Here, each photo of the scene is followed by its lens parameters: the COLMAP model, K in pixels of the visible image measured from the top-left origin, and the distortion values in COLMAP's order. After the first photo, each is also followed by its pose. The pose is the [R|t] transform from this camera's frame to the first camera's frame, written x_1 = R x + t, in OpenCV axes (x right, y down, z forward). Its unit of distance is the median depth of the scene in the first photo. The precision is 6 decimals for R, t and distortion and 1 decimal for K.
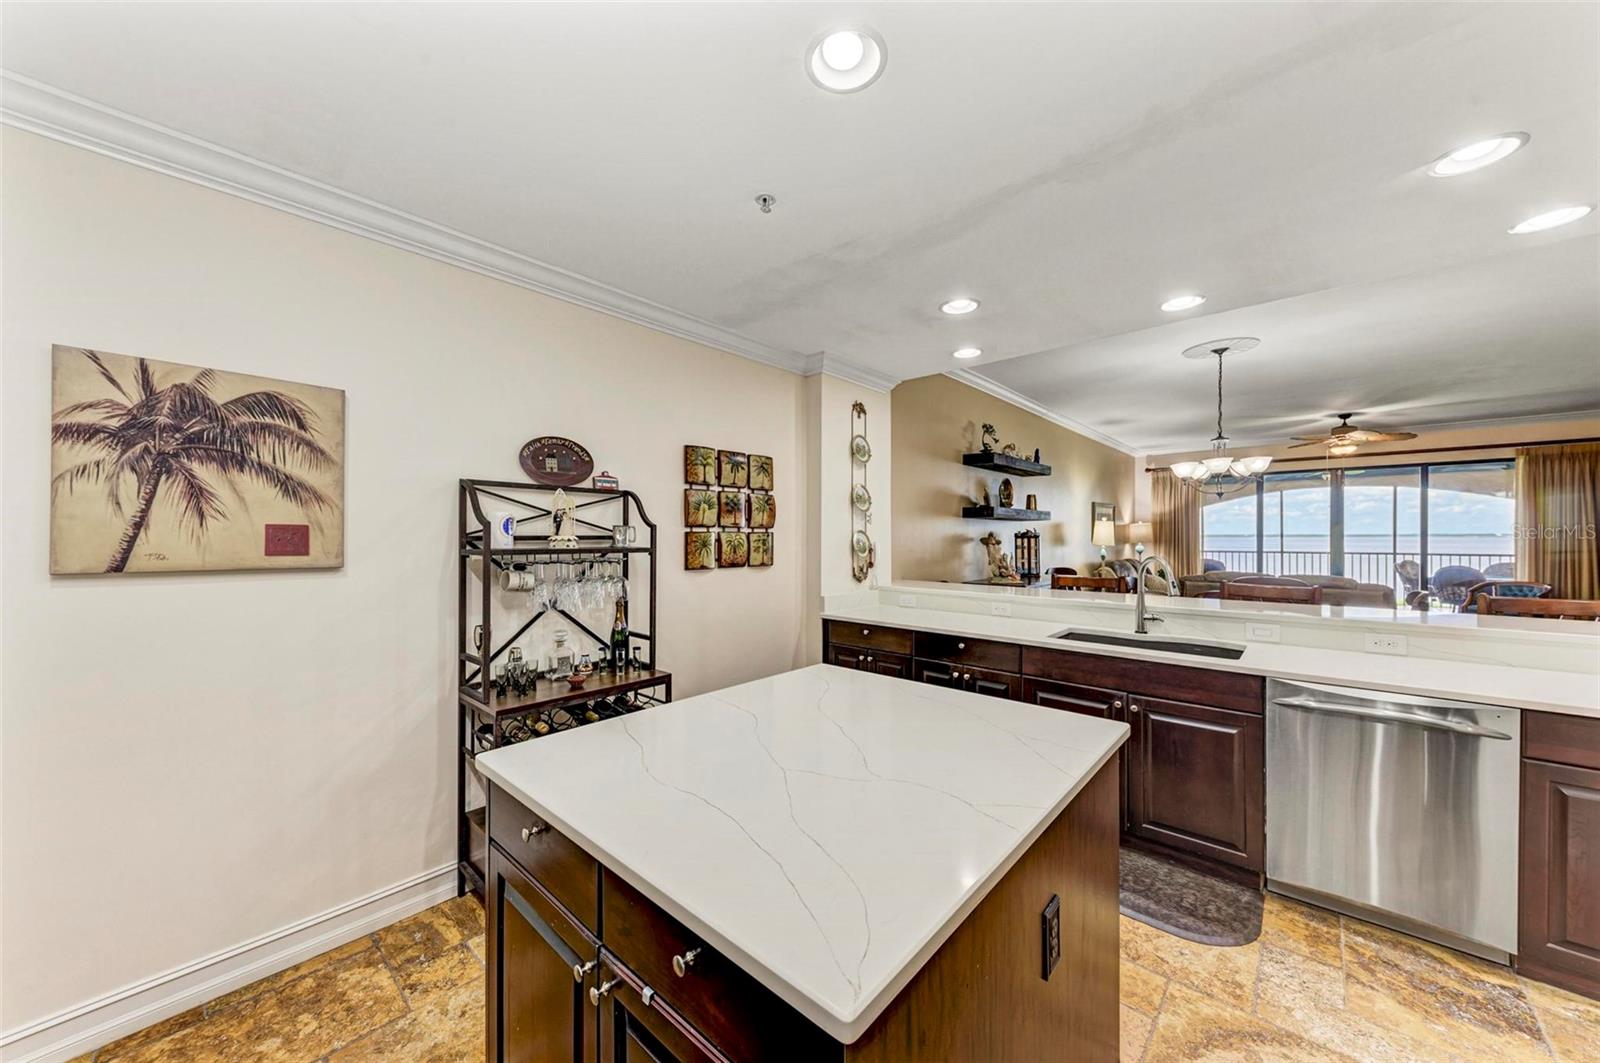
lens RADIAL K [[573.6, 0, 798.0], [0, 573.6, 538.8], [0, 0, 1]] dist [0.013845, -0.002658]
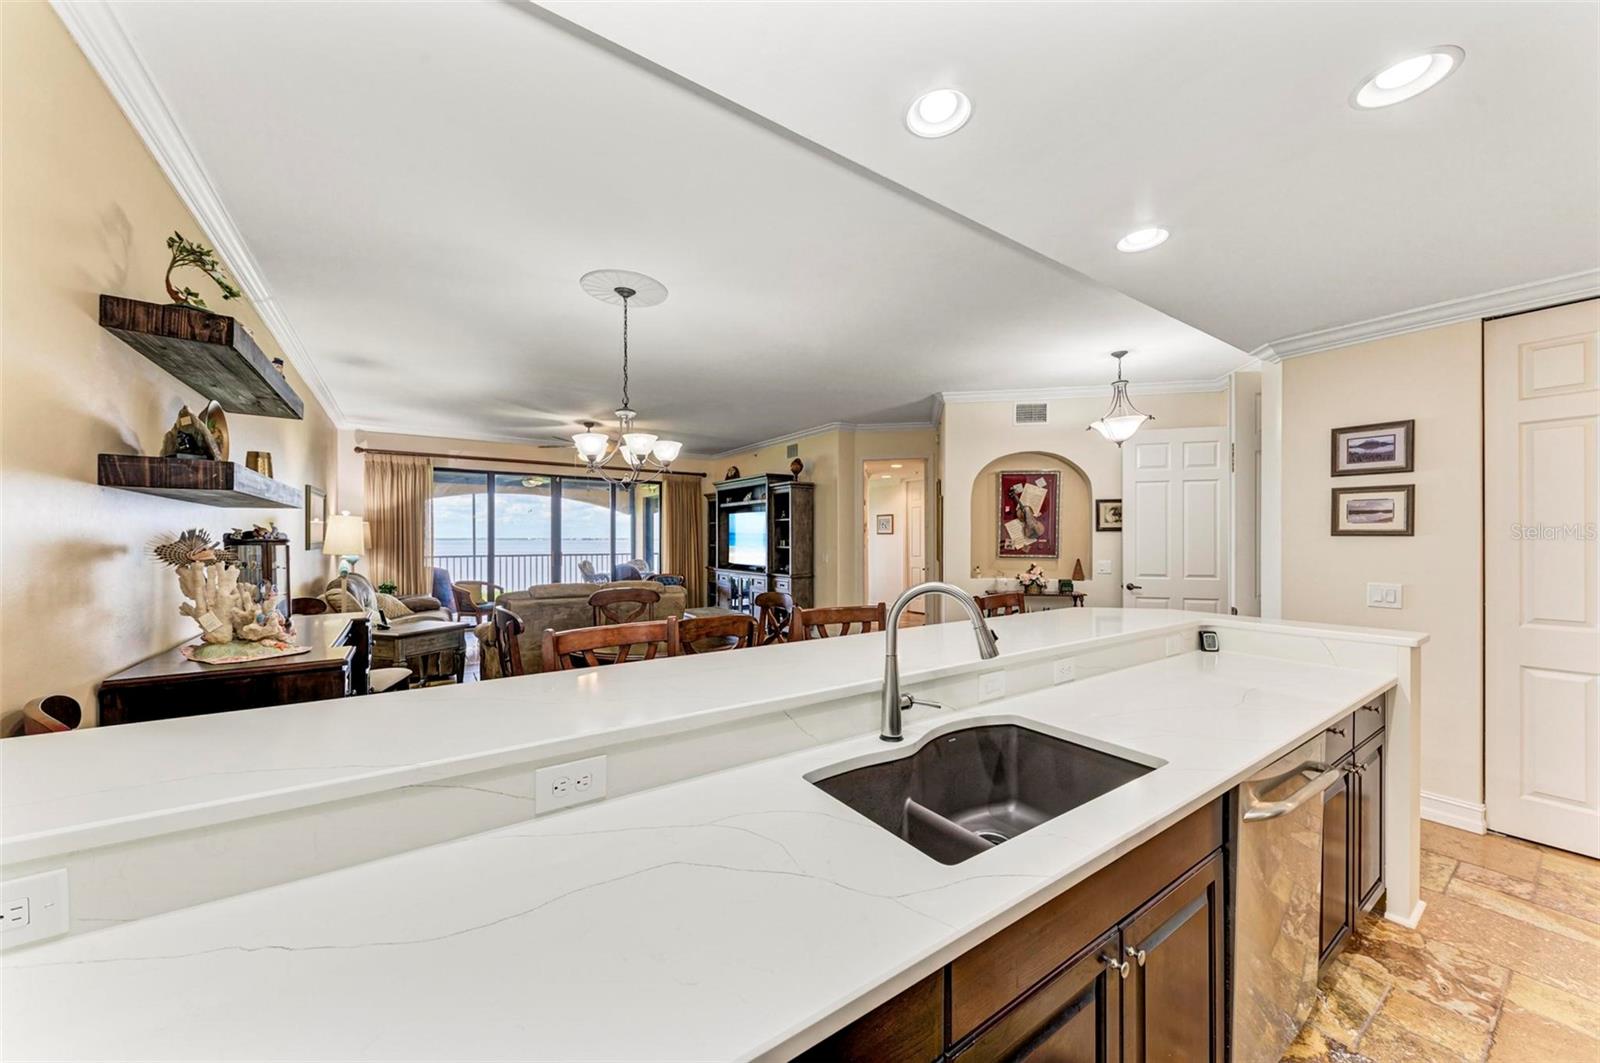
lens RADIAL K [[573.6, 0, 800.6], [0, 573.6, 542.7], [0, 0, 1]] dist [0.013845, -0.002658]
pose [[0.243371, -0.001866, 0.969932, 0.100652], [0.000684, 0.999998, 0.001753, -0.006034], [-0.969933, 0.000237, 0.243372, 0.900501]]
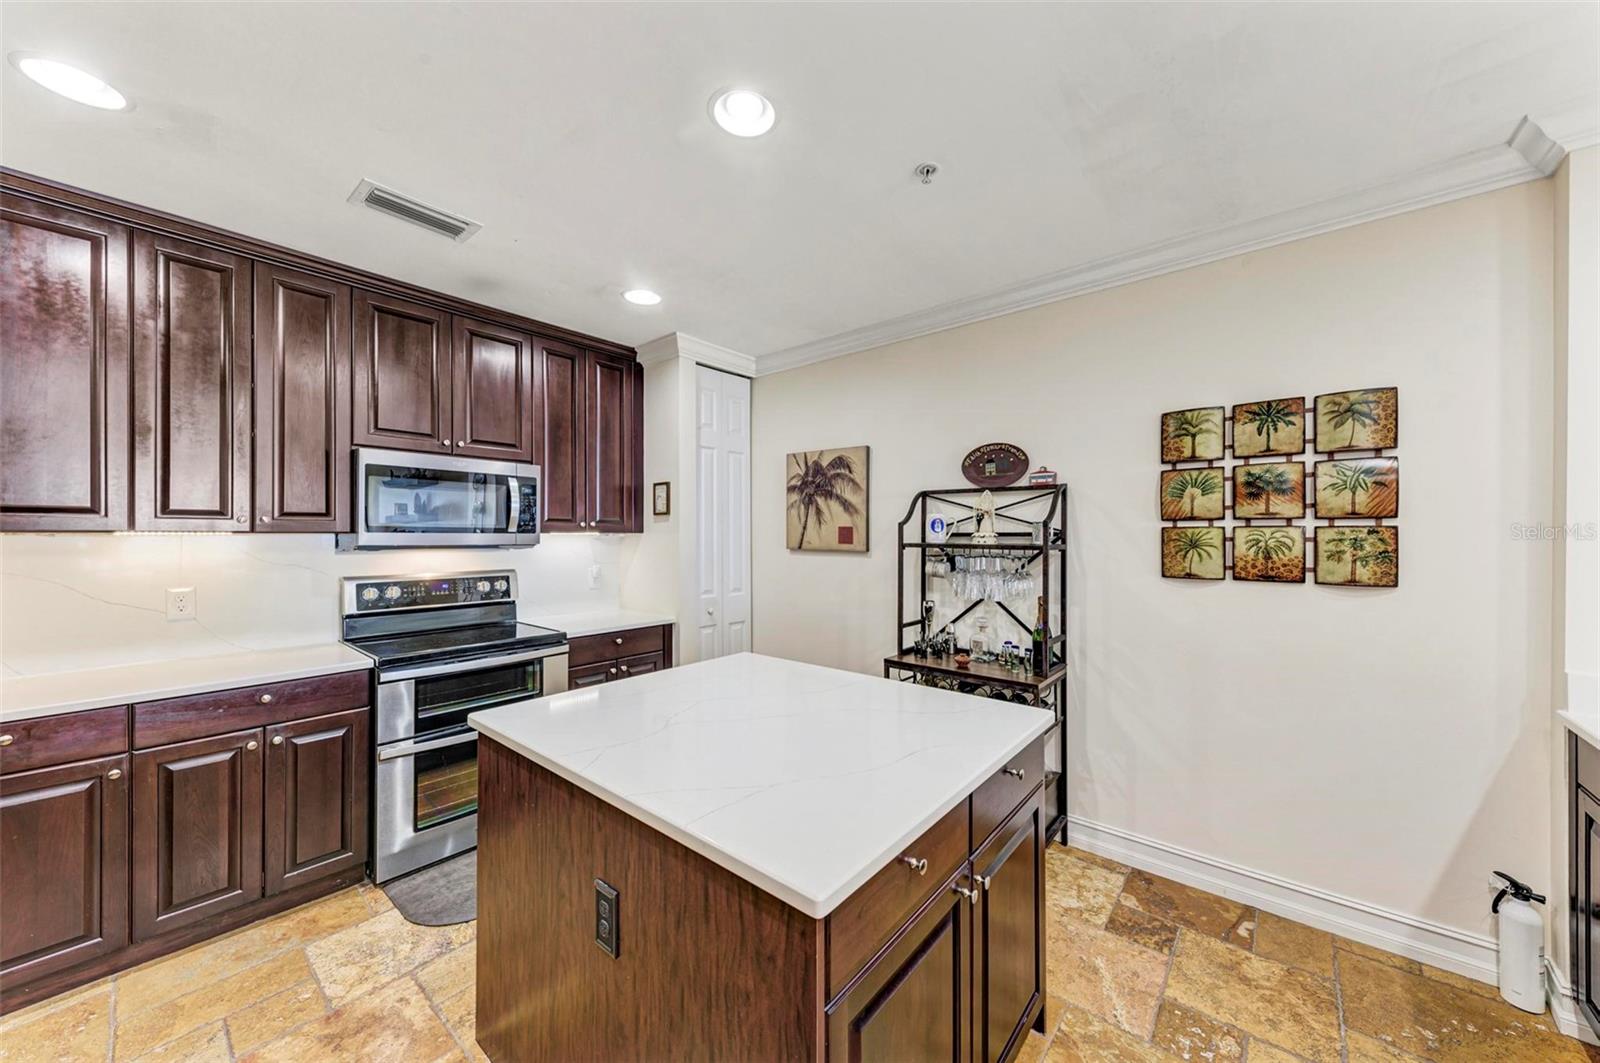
lens RADIAL K [[573.6, 0, 801.3], [0, 573.6, 532.7], [0, 0, 1]] dist [0.013845, -0.002658]
pose [[0.022634, 0.000761, -0.999744, 0.538120], [-0.002642, 0.999996, 0.000701, -0.003659], [0.999740, 0.002625, 0.022636, 0.482323]]
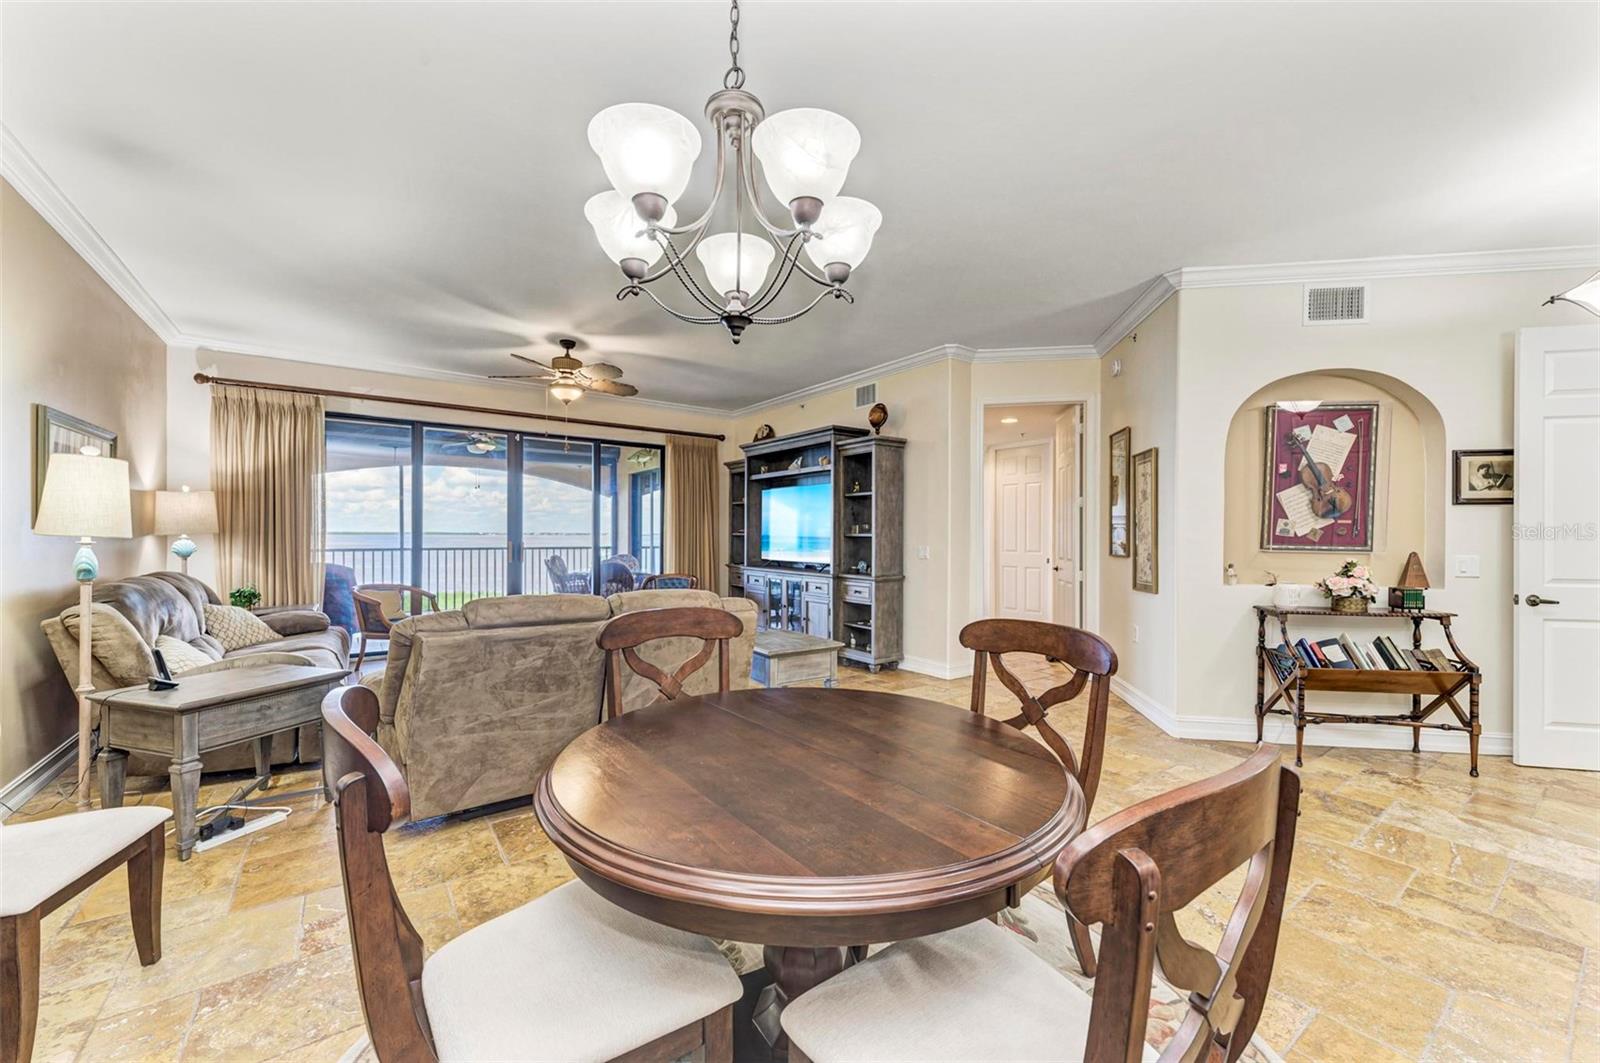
lens RADIAL K [[614.2, 0, 797.1], [0, 614.2, 538.8], [0, 0, 1]] dist [0.011959, -0.002948]
pose [[0.211960, -0.000321, 0.977278, 0.715131], [-0.003361, 0.999994, 0.001058, 0.026968], [-0.977273, -0.003509, 0.211958, 1.378222]]
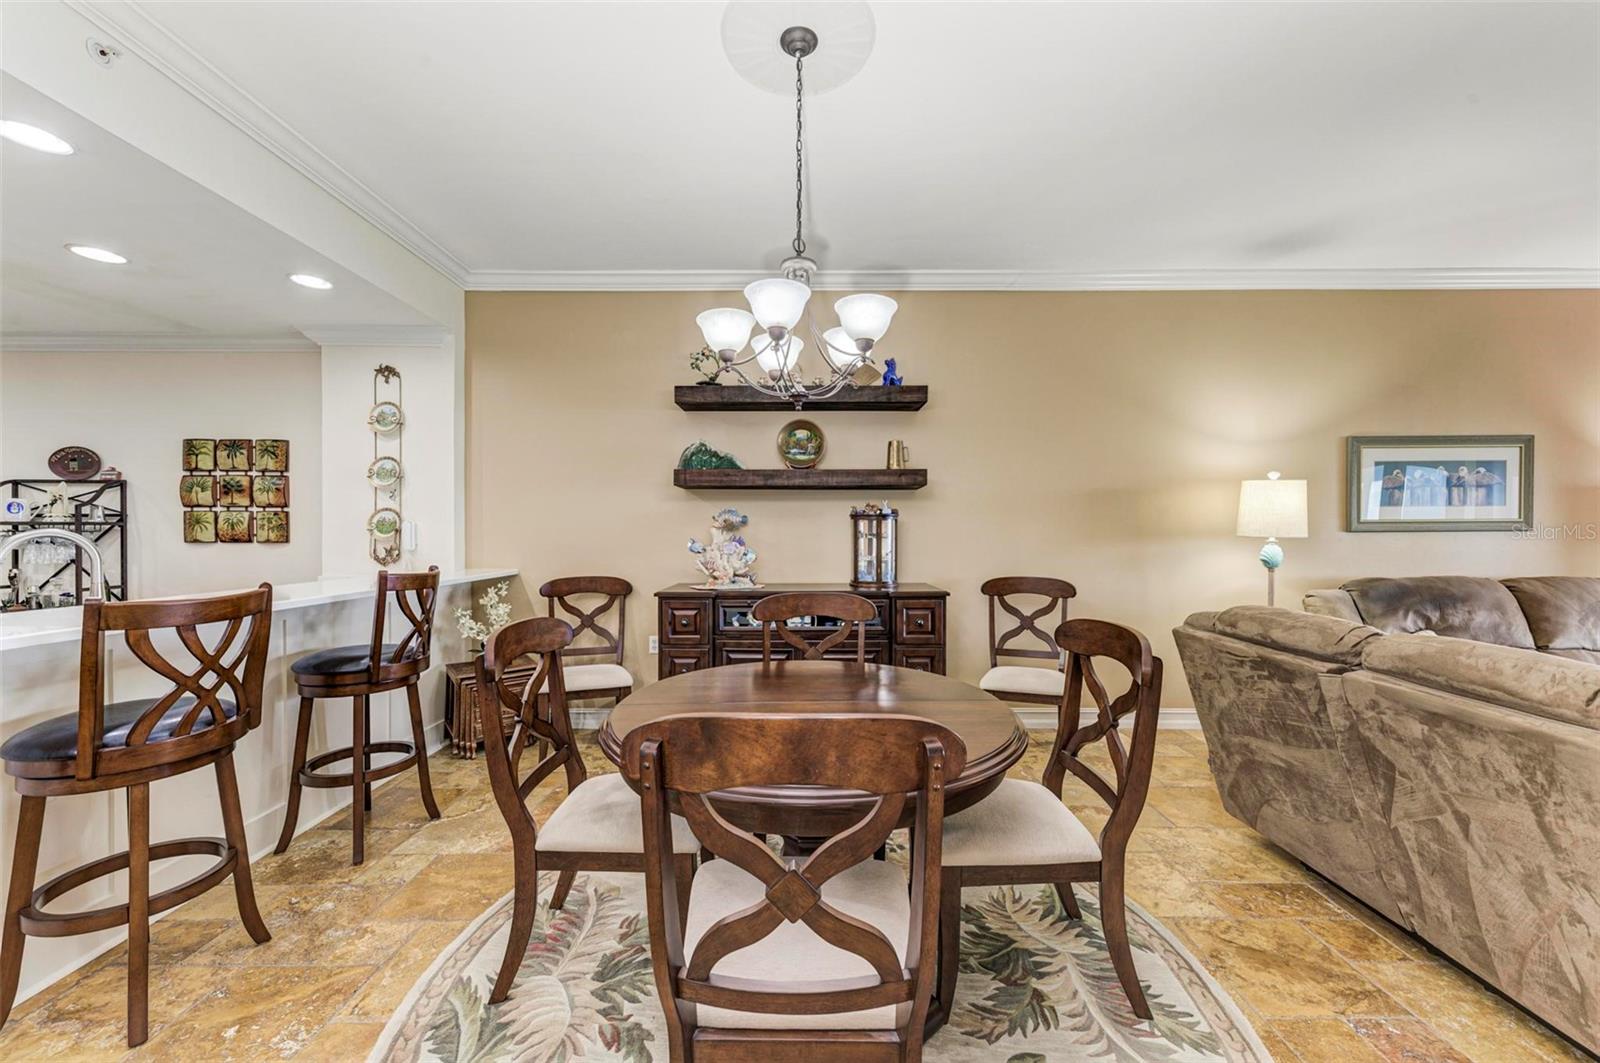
lens RADIAL K [[614.2, 0, 800.7], [0, 614.2, 533.5], [0, 0, 1]] dist [0.011959, -0.002948]
pose [[0.665249, 0.006323, -0.746595, 1.580733], [-0.004849, 0.999980, 0.004148, 0.022748], [0.746606, 0.000861, 0.665266, 1.057560]]
